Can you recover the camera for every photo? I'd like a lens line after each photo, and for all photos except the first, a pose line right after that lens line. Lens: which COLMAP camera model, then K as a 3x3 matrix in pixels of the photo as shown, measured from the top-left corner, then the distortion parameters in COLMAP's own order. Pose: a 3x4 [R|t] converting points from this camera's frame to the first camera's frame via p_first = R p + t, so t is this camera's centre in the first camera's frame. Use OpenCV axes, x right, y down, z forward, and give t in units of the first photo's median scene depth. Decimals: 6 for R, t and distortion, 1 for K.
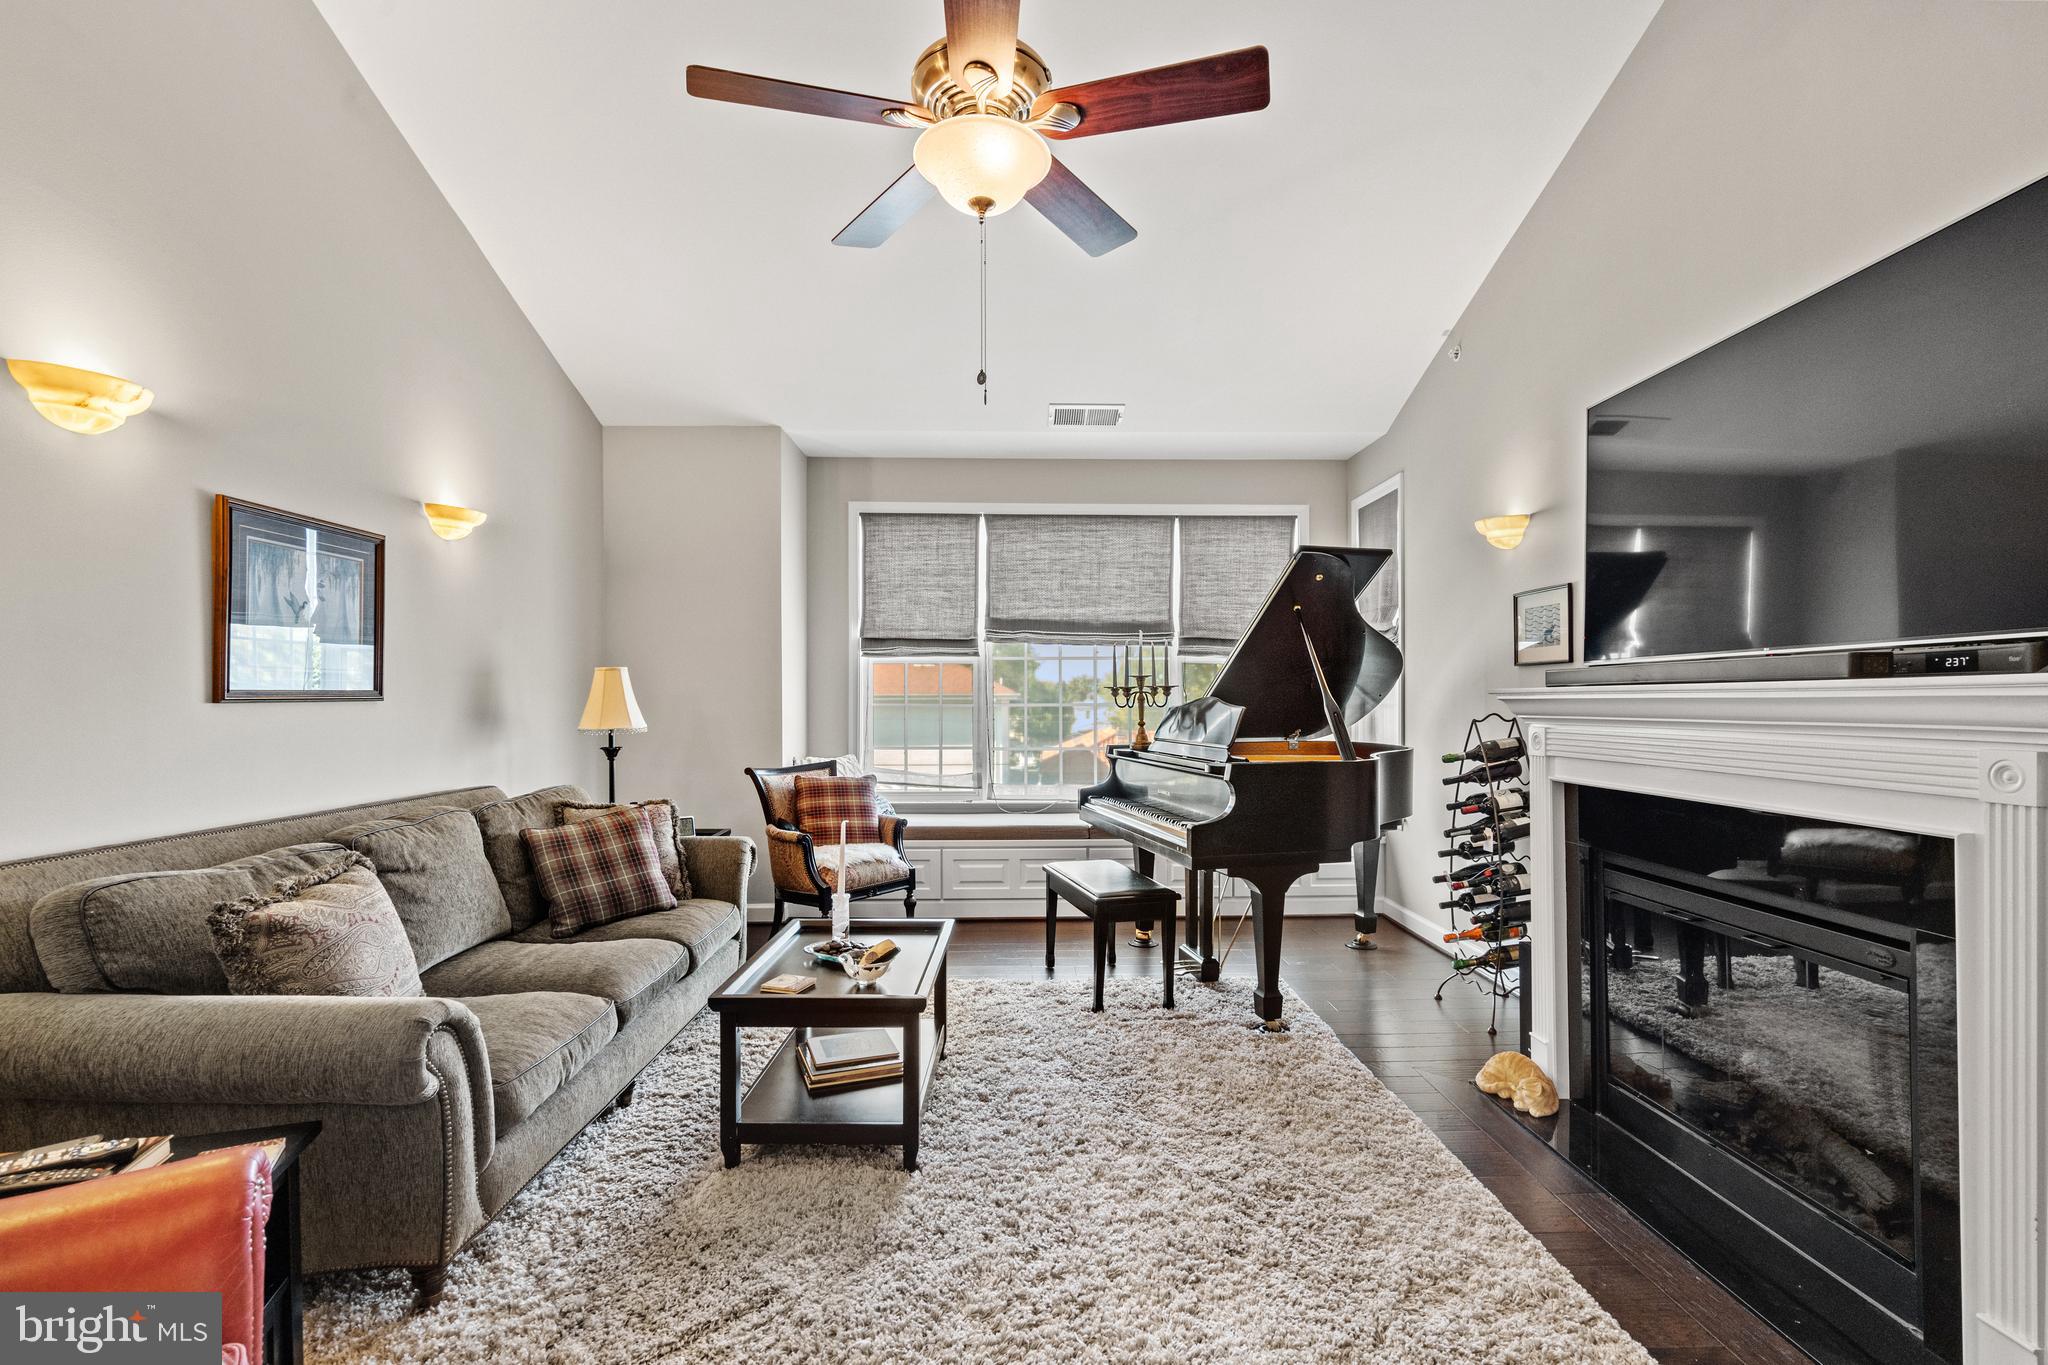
lens RADIAL K [[925.4, 0, 1021.4], [0, 925.4, 707.5], [0, 0, 1]] dist [-0.019574, 0.013127]
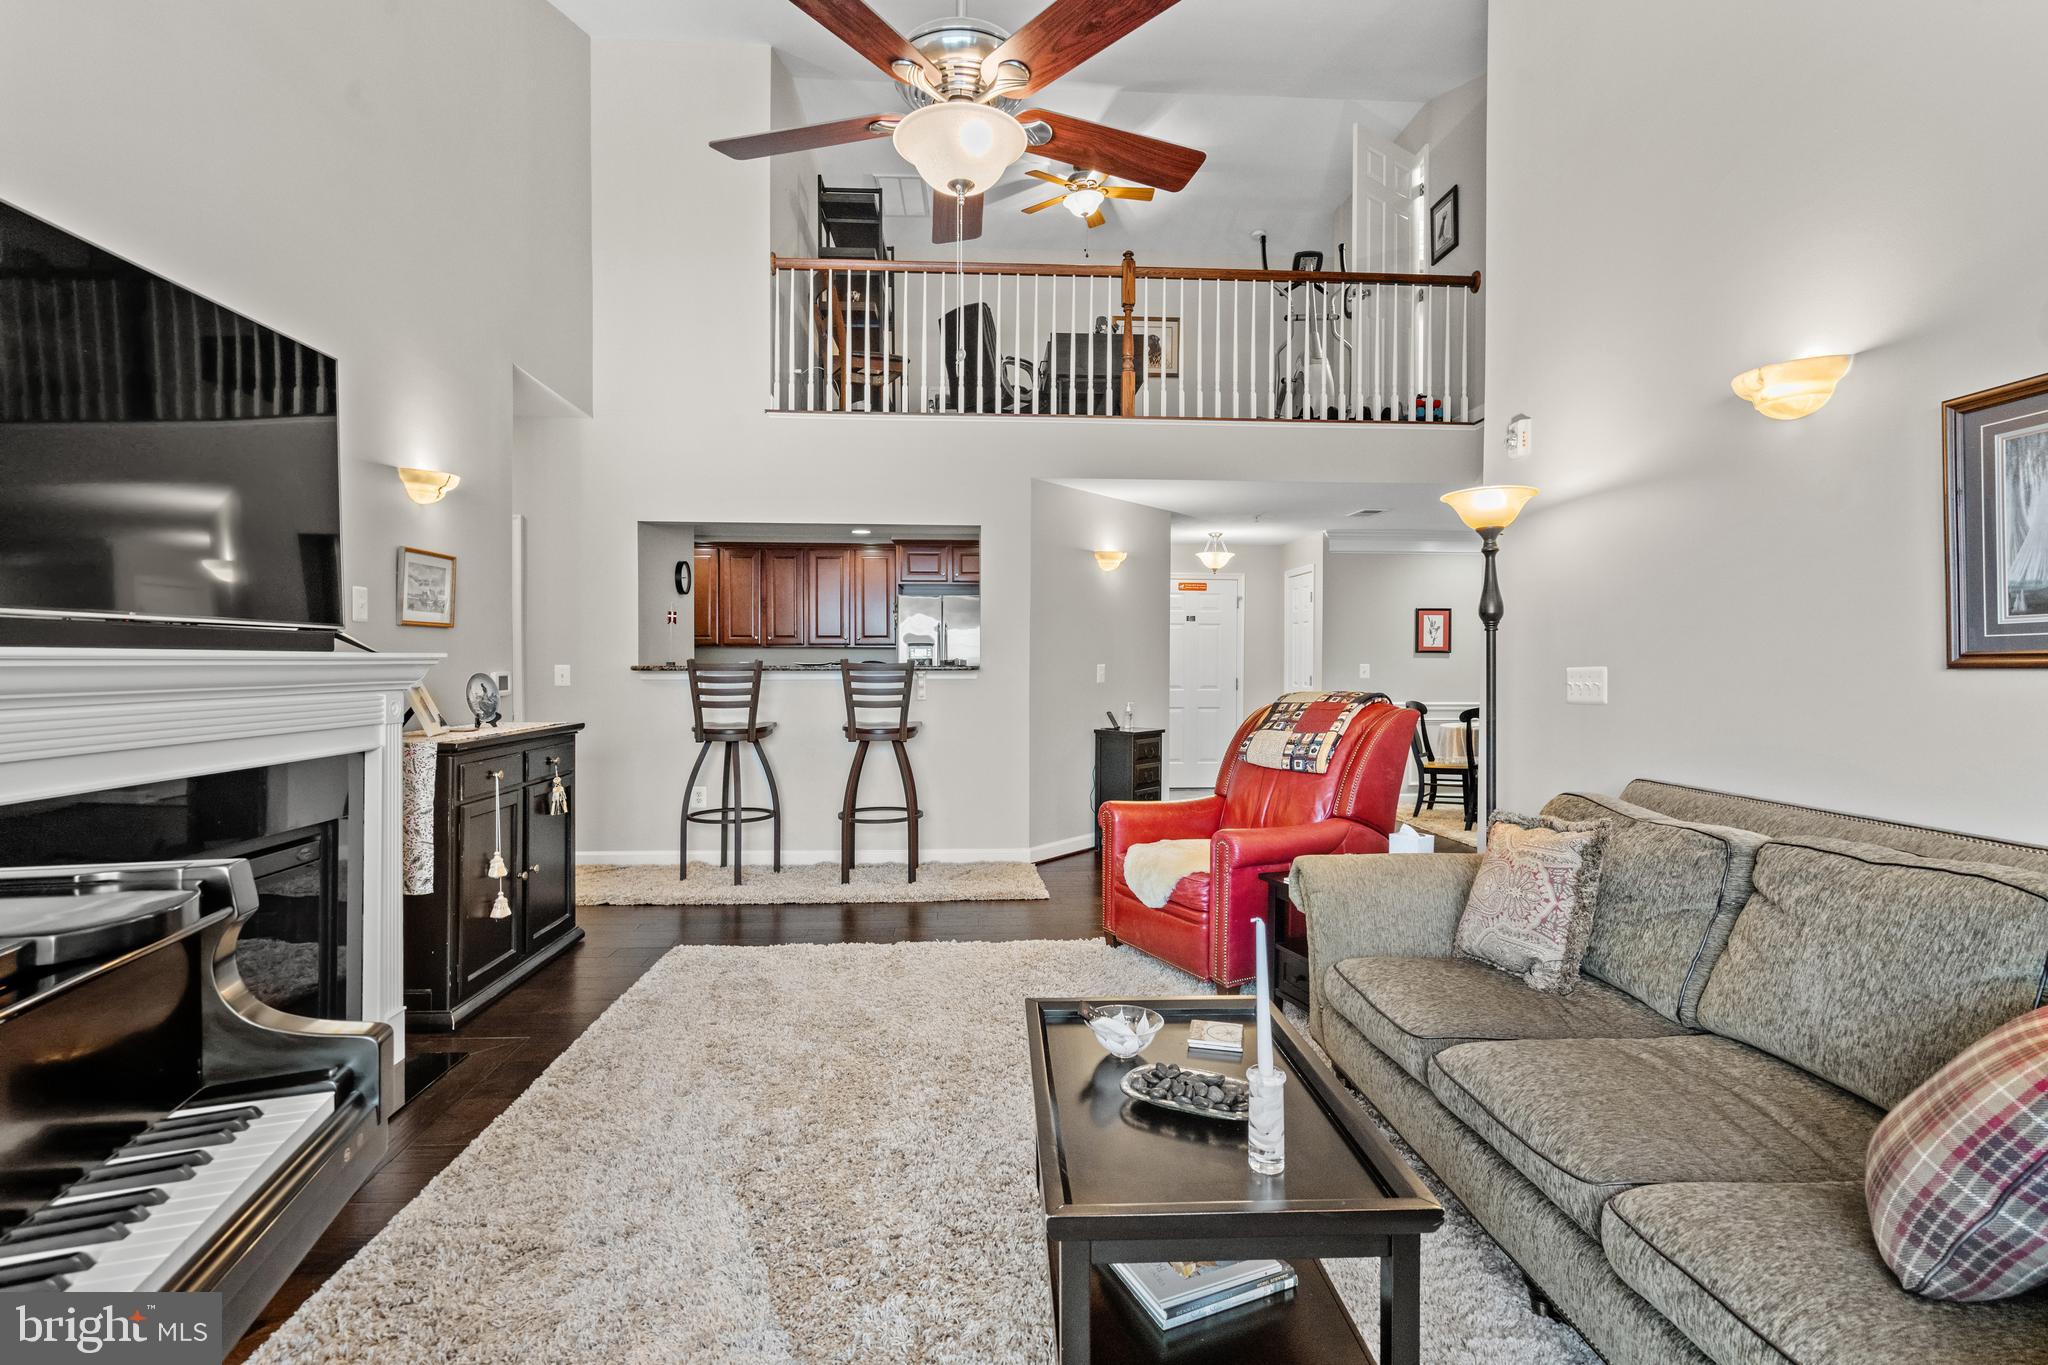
lens RADIAL K [[942.9, 0, 1025.3], [0, 942.9, 690.0], [0, 0, 1]] dist [-0.000352, -0.000018]
pose [[-0.998648, 0.003061, -0.051899, -0.034489], [0.001169, 0.999335, 0.036451, -0.011869], [0.051976, 0.036341, -0.997987, 1.244413]]
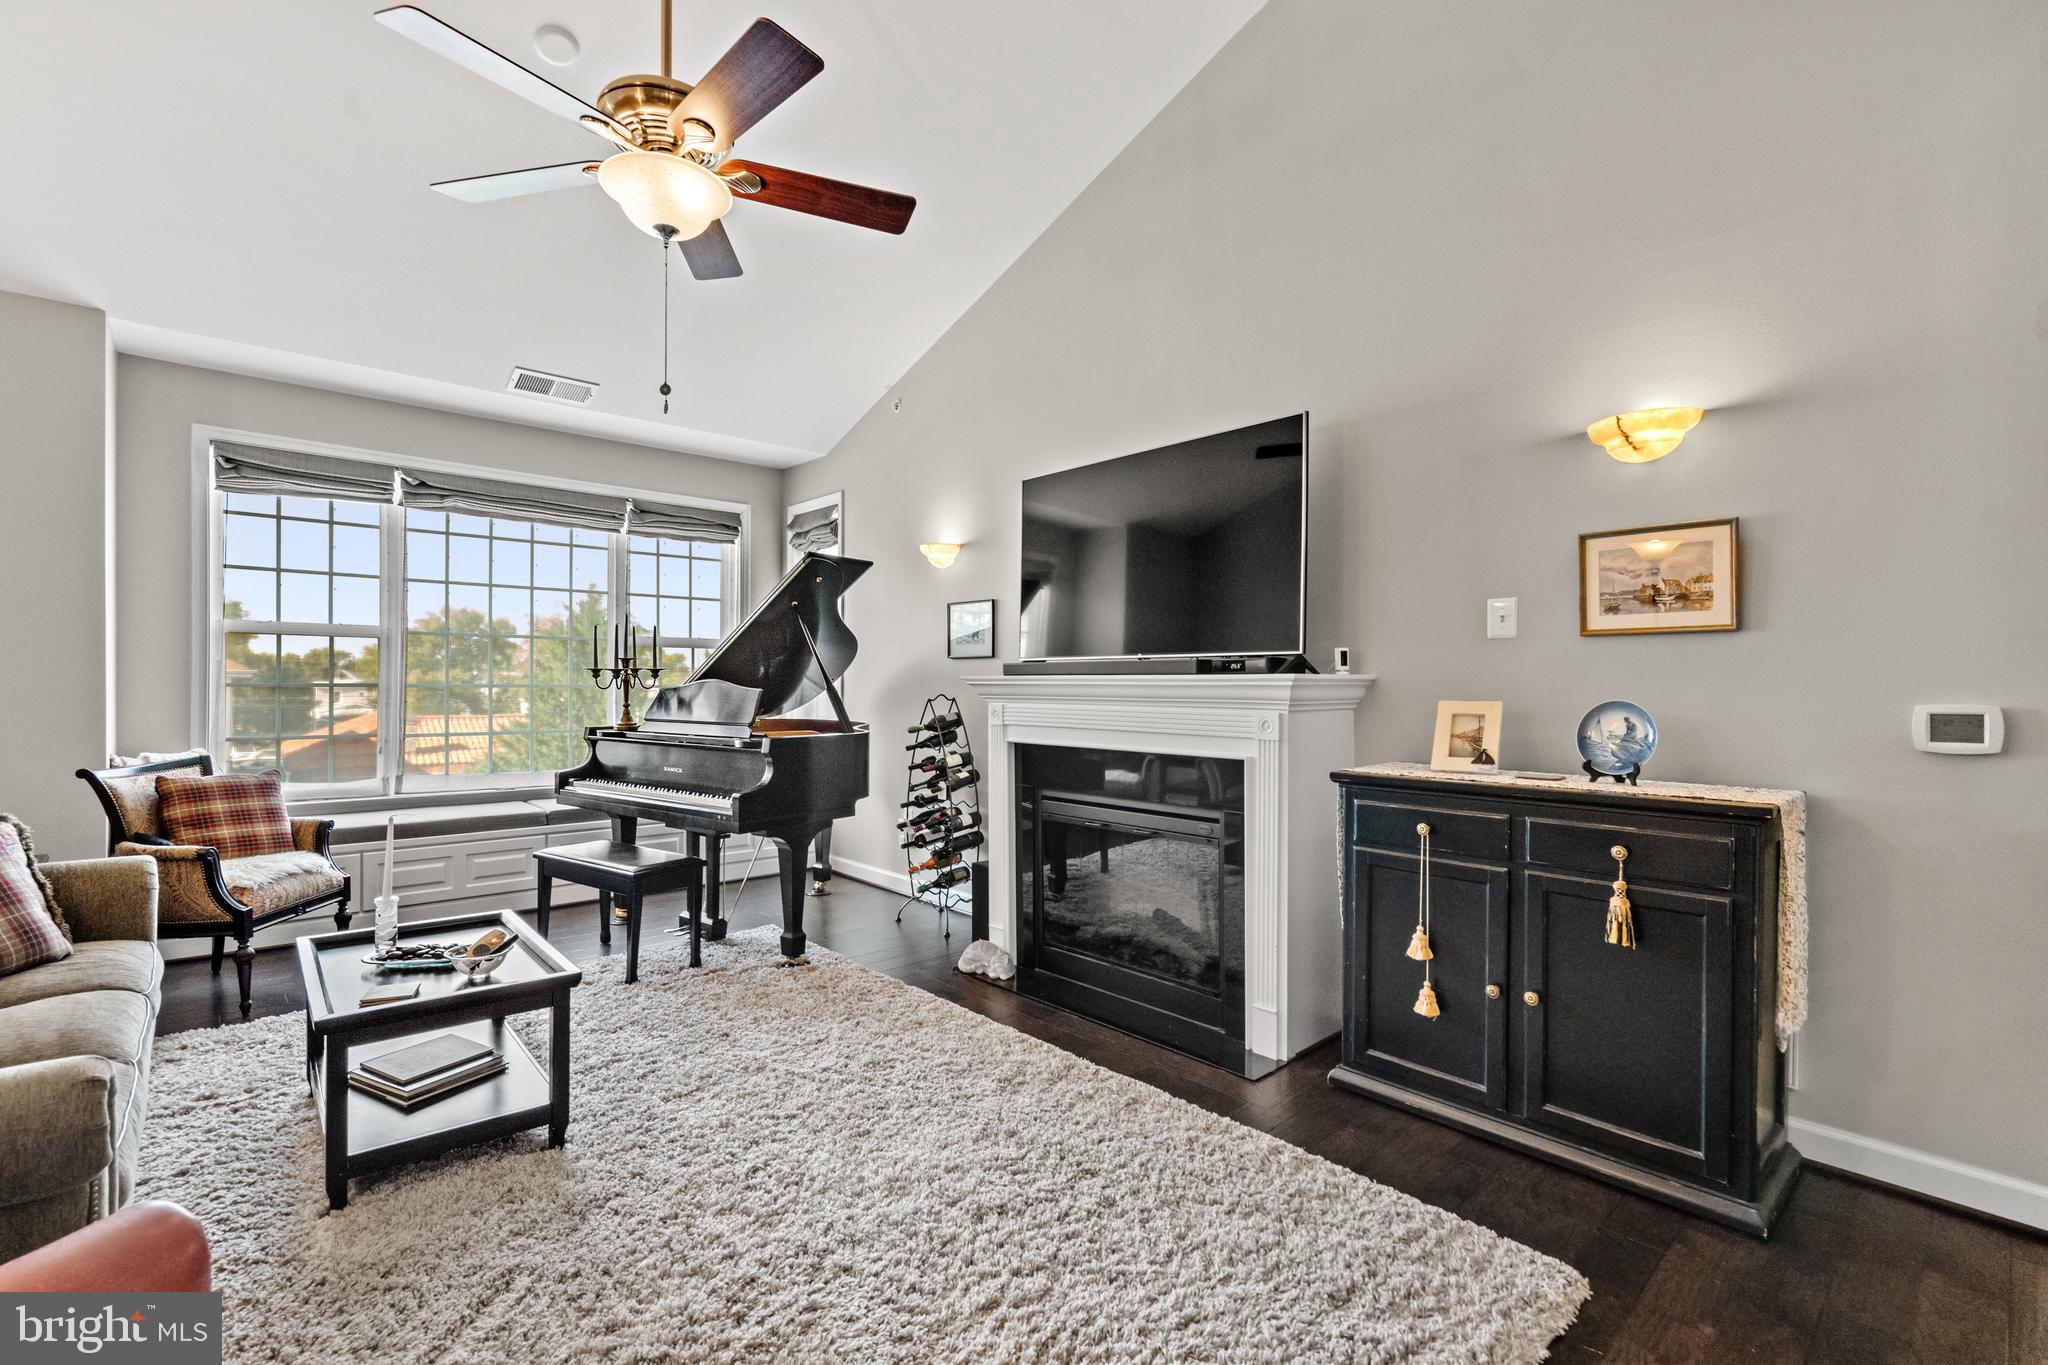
lens RADIAL K [[921.7, 0, 1016.7], [0, 921.7, 693.4], [0, 0, 1]] dist [-0.004993, 0.000237]
pose [[0.754930, -0.000328, 0.655805, -0.265122], [-0.002545, 0.999991, 0.003430, 0.000110], [-0.655800, -0.004258, 0.754923, -0.059537]]
